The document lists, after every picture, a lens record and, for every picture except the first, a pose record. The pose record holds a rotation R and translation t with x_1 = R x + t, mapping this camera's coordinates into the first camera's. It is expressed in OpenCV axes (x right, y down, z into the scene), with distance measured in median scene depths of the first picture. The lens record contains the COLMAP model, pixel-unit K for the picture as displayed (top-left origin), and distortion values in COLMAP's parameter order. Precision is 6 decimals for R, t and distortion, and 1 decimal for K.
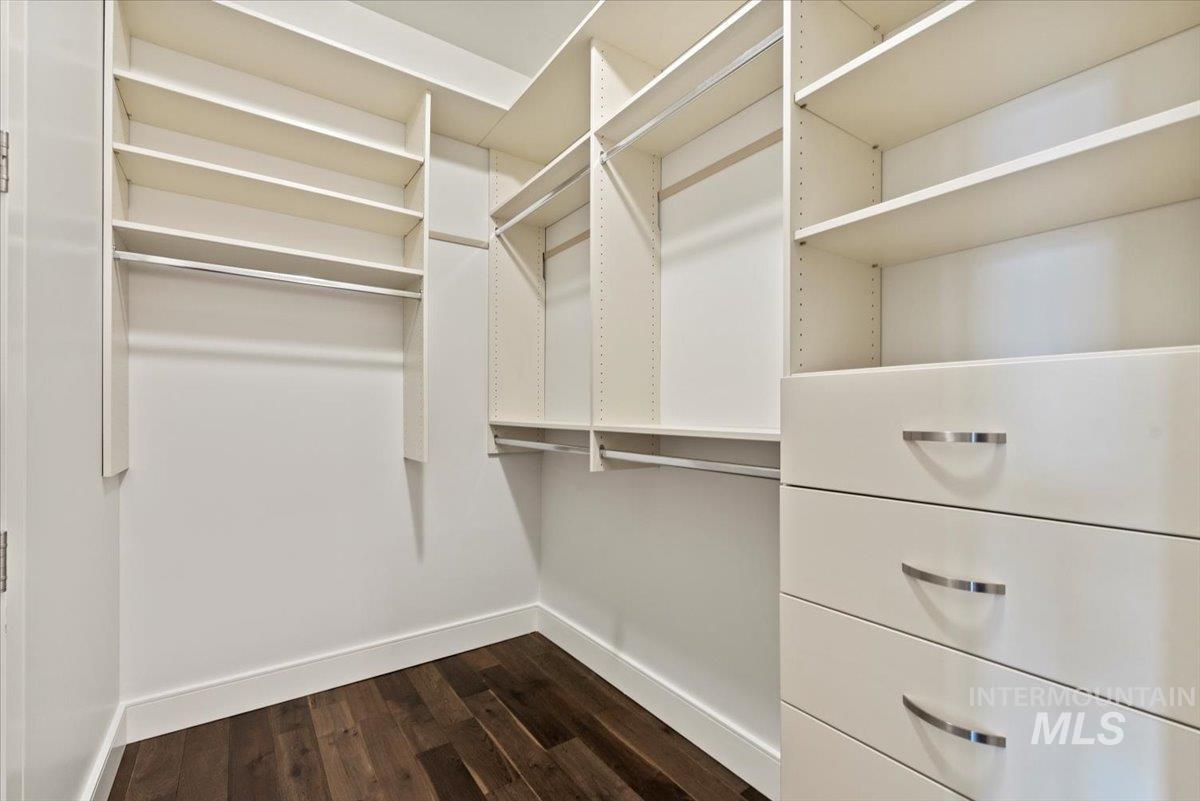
lens RADIAL K [[527.1, 0, 600.4], [0, 527.1, 409.2], [0, 0, 1]] dist [0.001330, 0.000003]
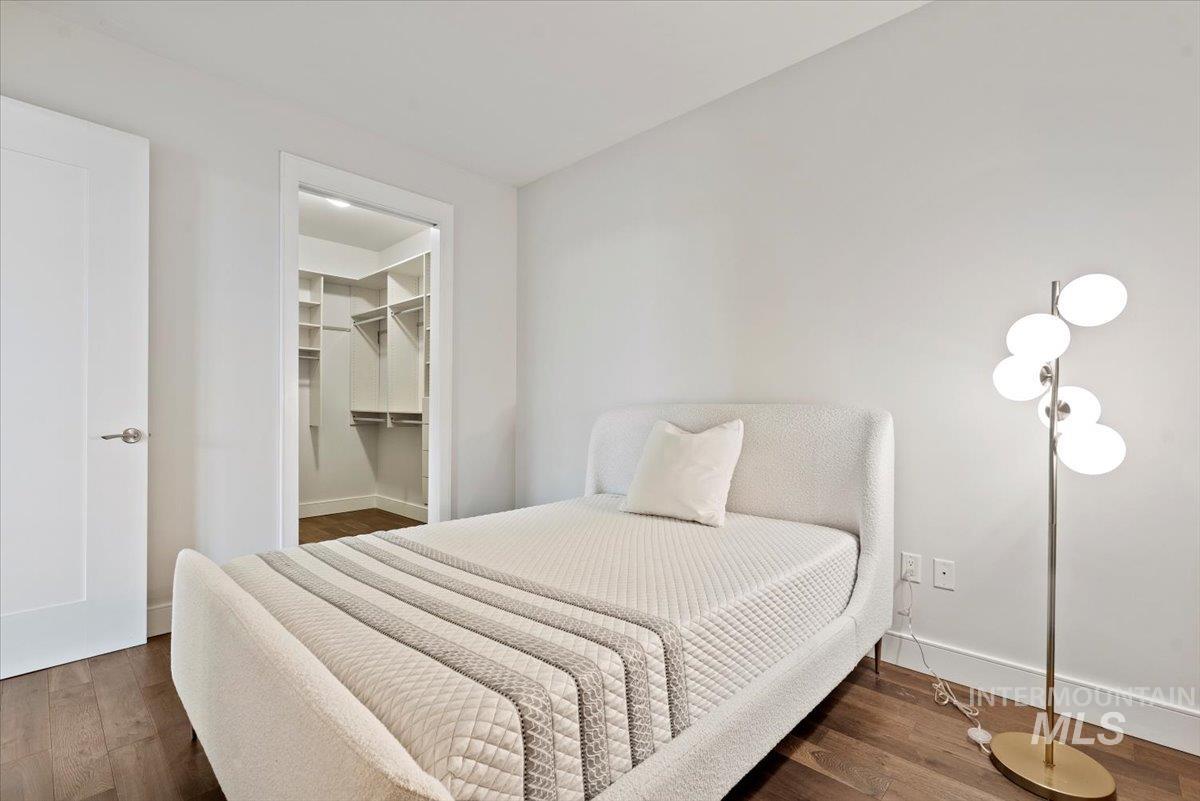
lens RADIAL K [[527.1, 0, 601.1], [0, 527.1, 399.2], [0, 0, 1]] dist [0.001330, 0.000003]
pose [[0.978765, 0.004429, 0.204937, 0.368070], [-0.004004, 0.999989, -0.002490, -0.019375], [-0.204946, 0.001617, 0.978772, -1.391154]]
